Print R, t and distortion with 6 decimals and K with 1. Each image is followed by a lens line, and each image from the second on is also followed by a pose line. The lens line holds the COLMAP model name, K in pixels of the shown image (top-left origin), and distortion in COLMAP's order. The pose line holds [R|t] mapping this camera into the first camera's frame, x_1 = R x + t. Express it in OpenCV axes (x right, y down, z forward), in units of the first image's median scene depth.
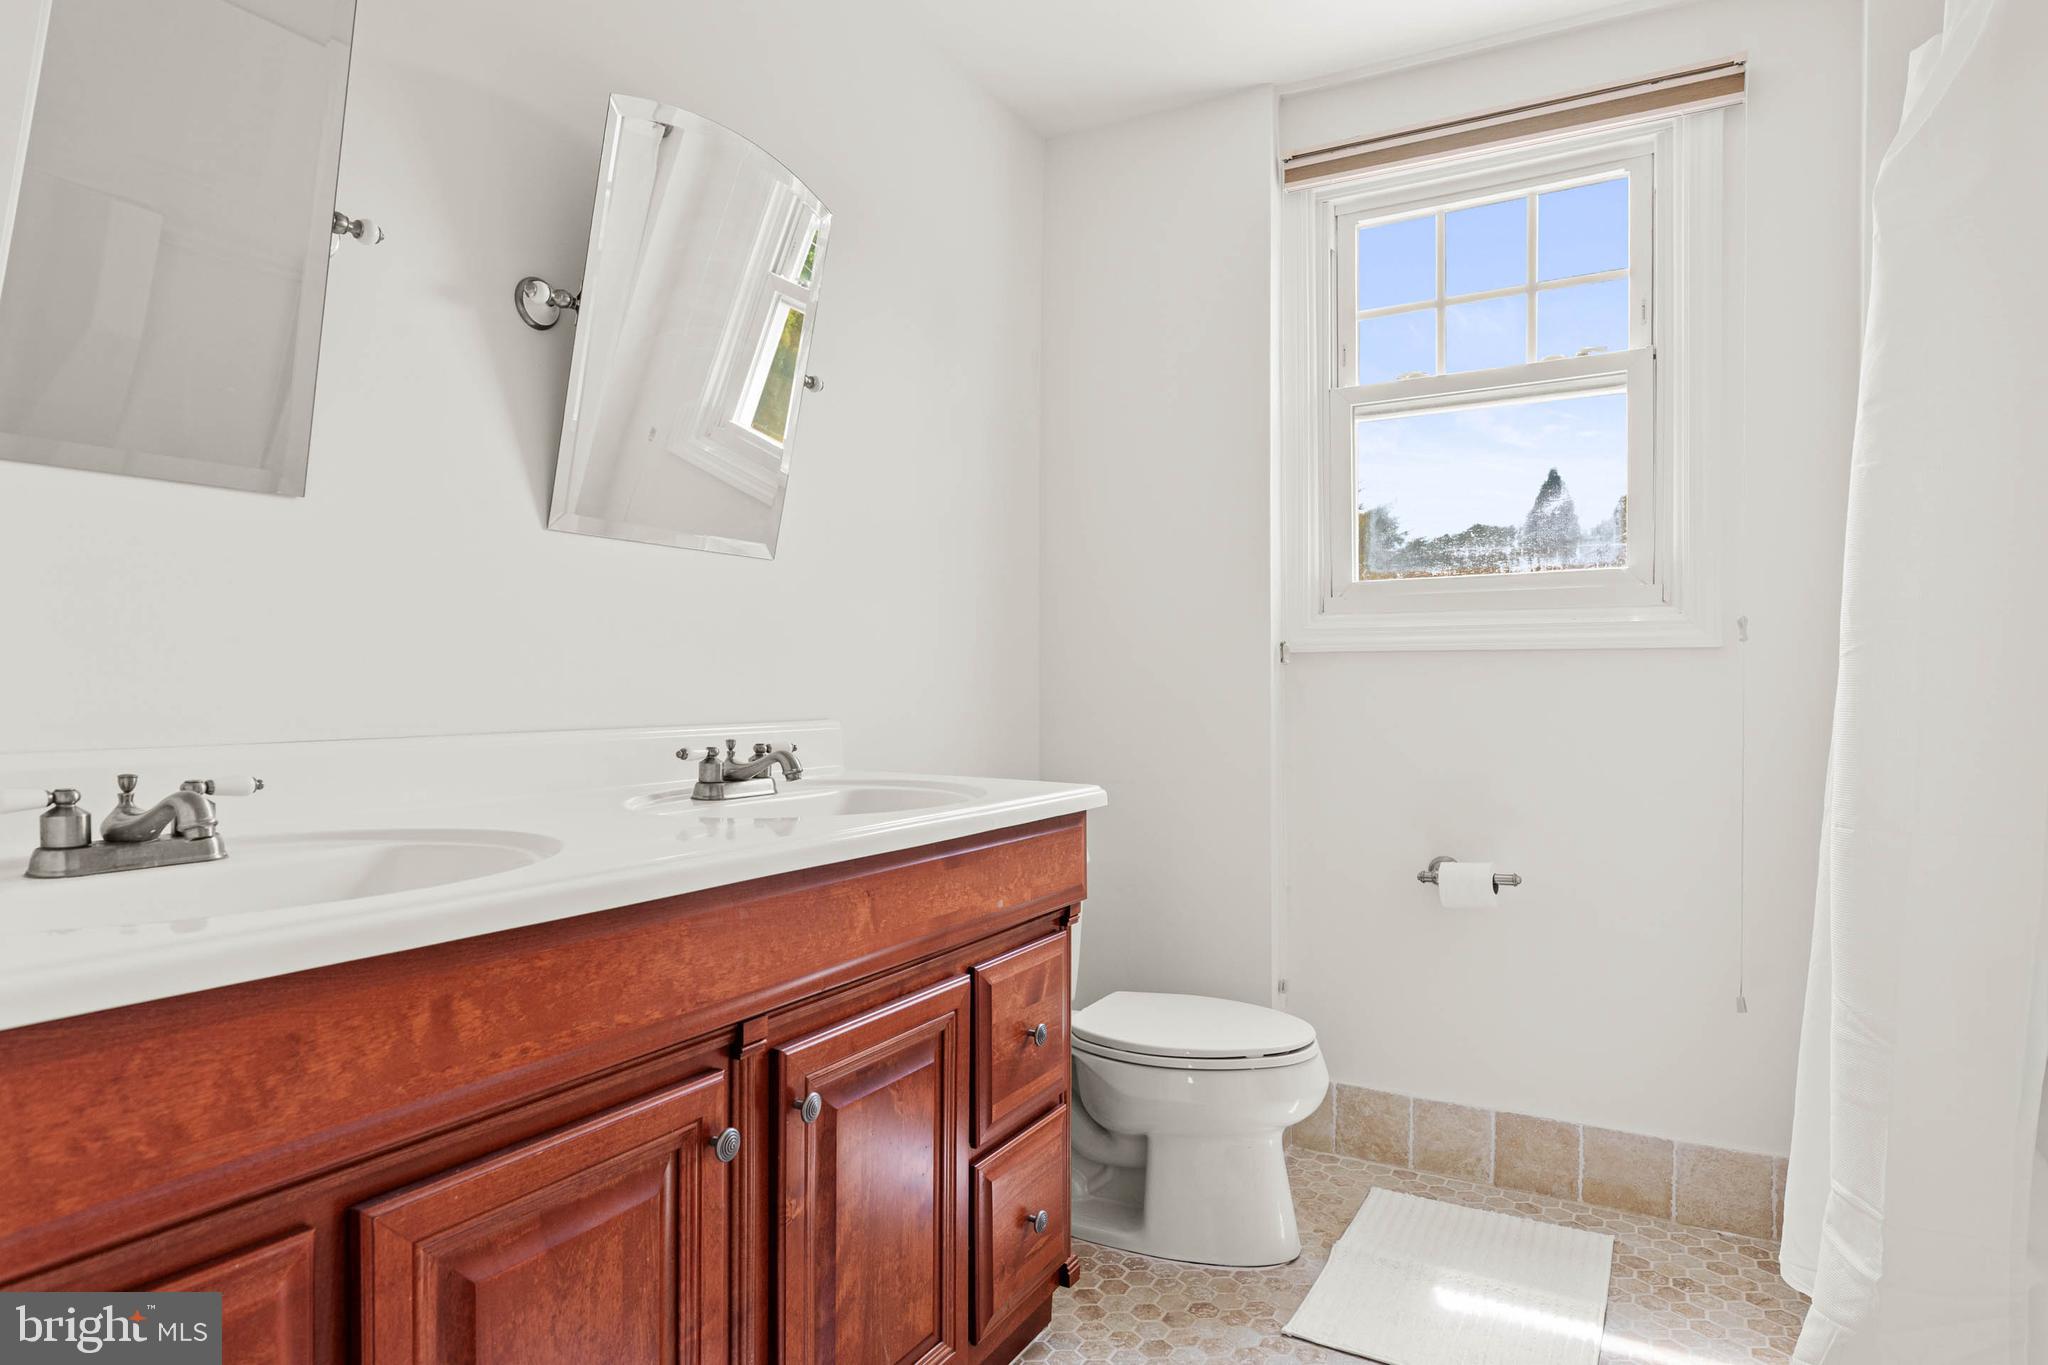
lens RADIAL K [[1182.3, 0, 1019.5], [0, 1182.3, 689.8], [0, 0, 1]] dist [0.003059, -0.003935]
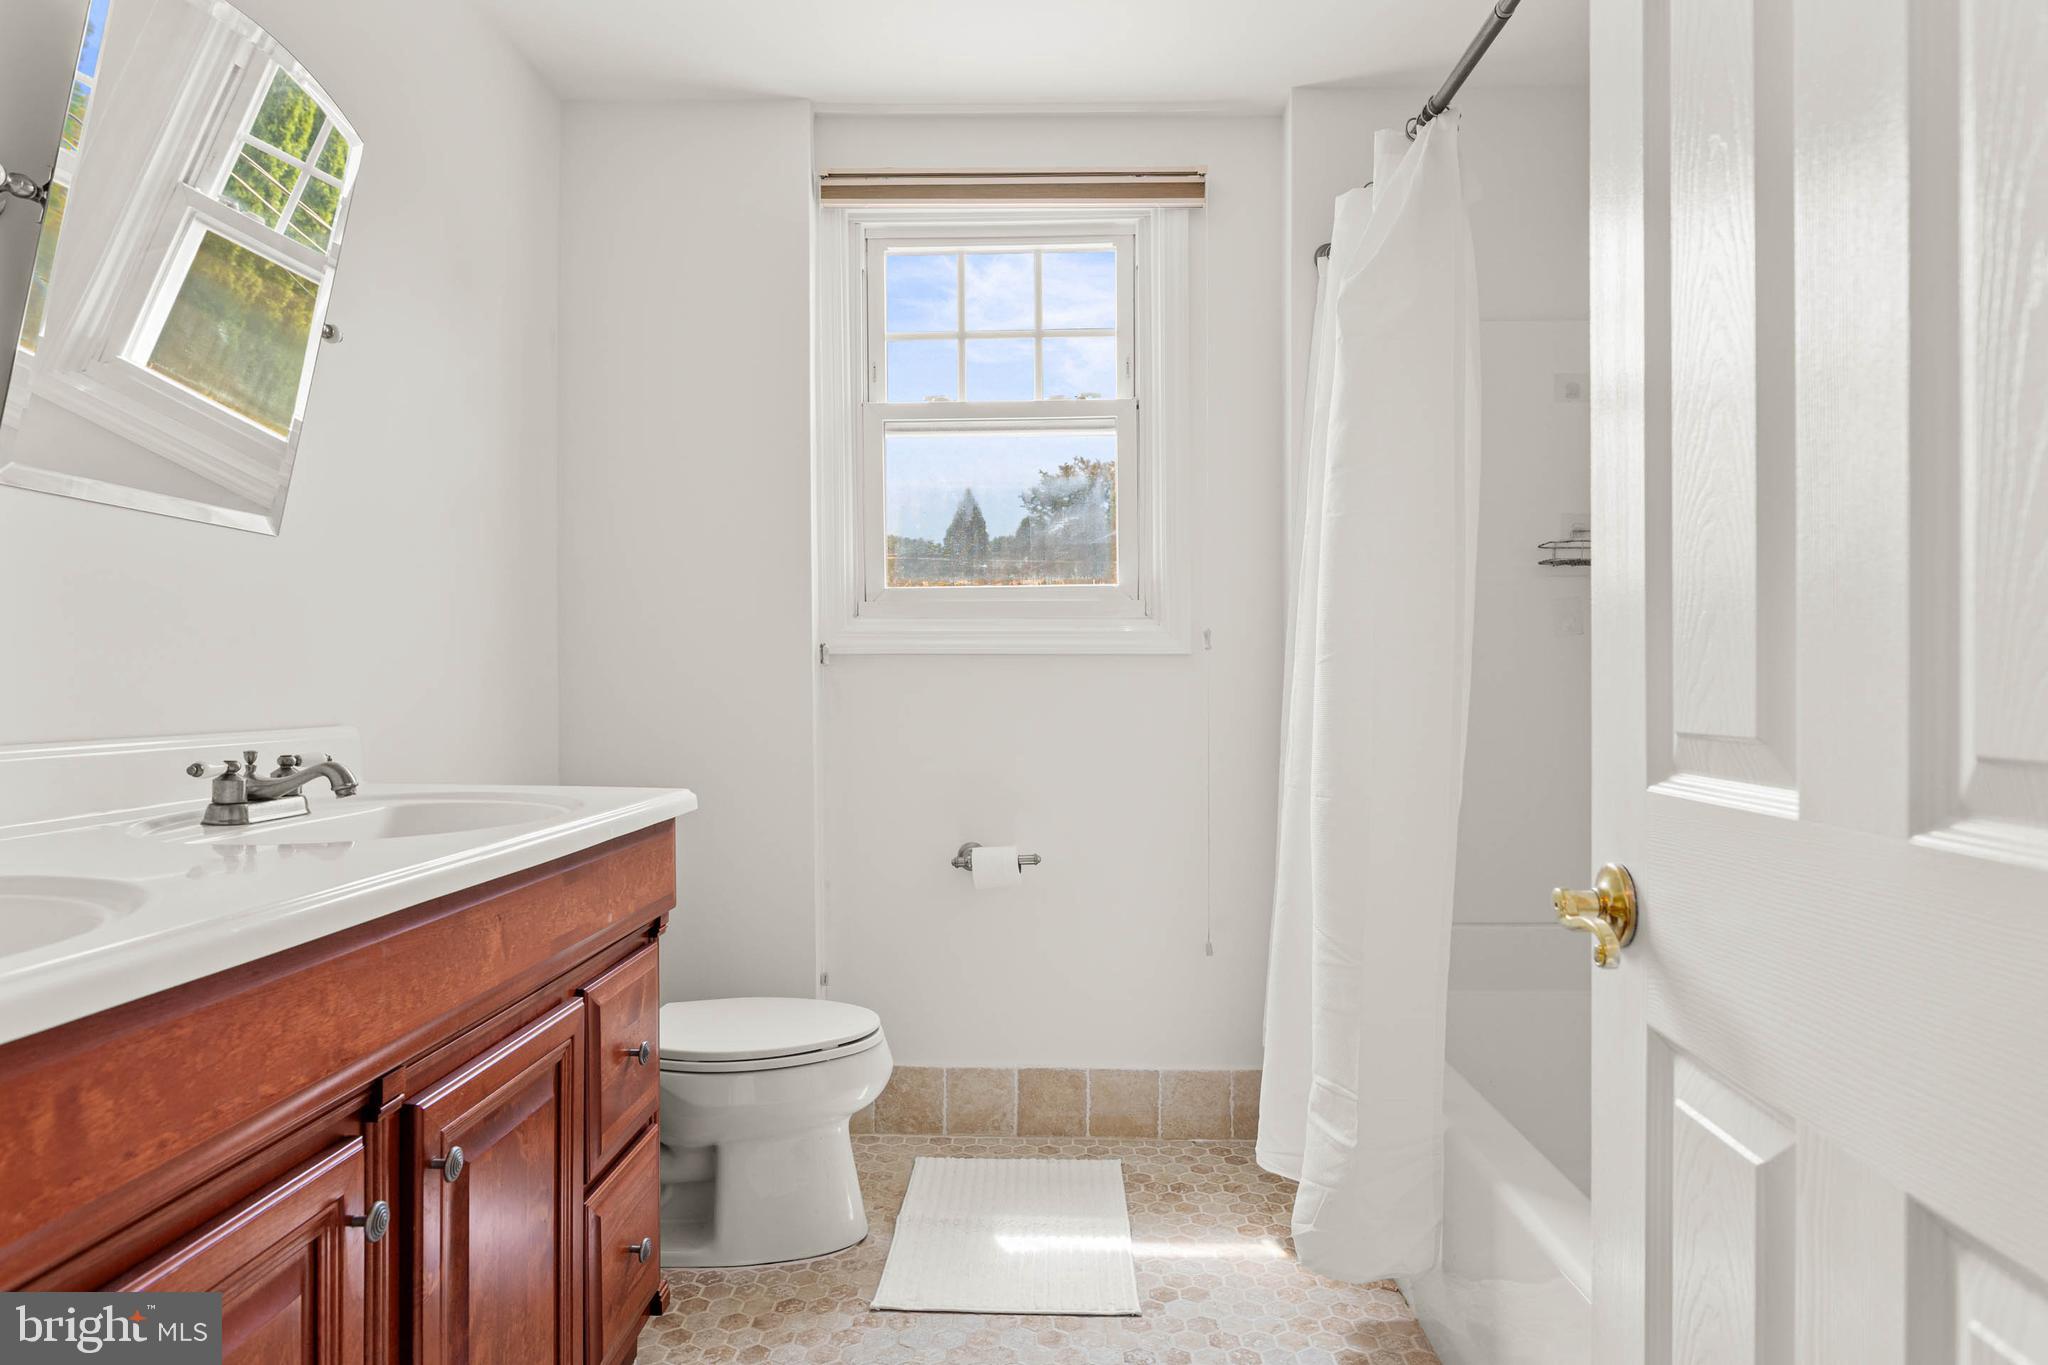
lens RADIAL K [[1182.3, 0, 1022.8], [0, 1182.3, 681.3], [0, 0, 1]] dist [0.003059, -0.003935]
pose [[0.886845, 0.002276, 0.462062, -0.135400], [0.001232, 0.999973, -0.007291, -0.000109], [-0.462066, 0.007035, 0.886818, 0.011732]]
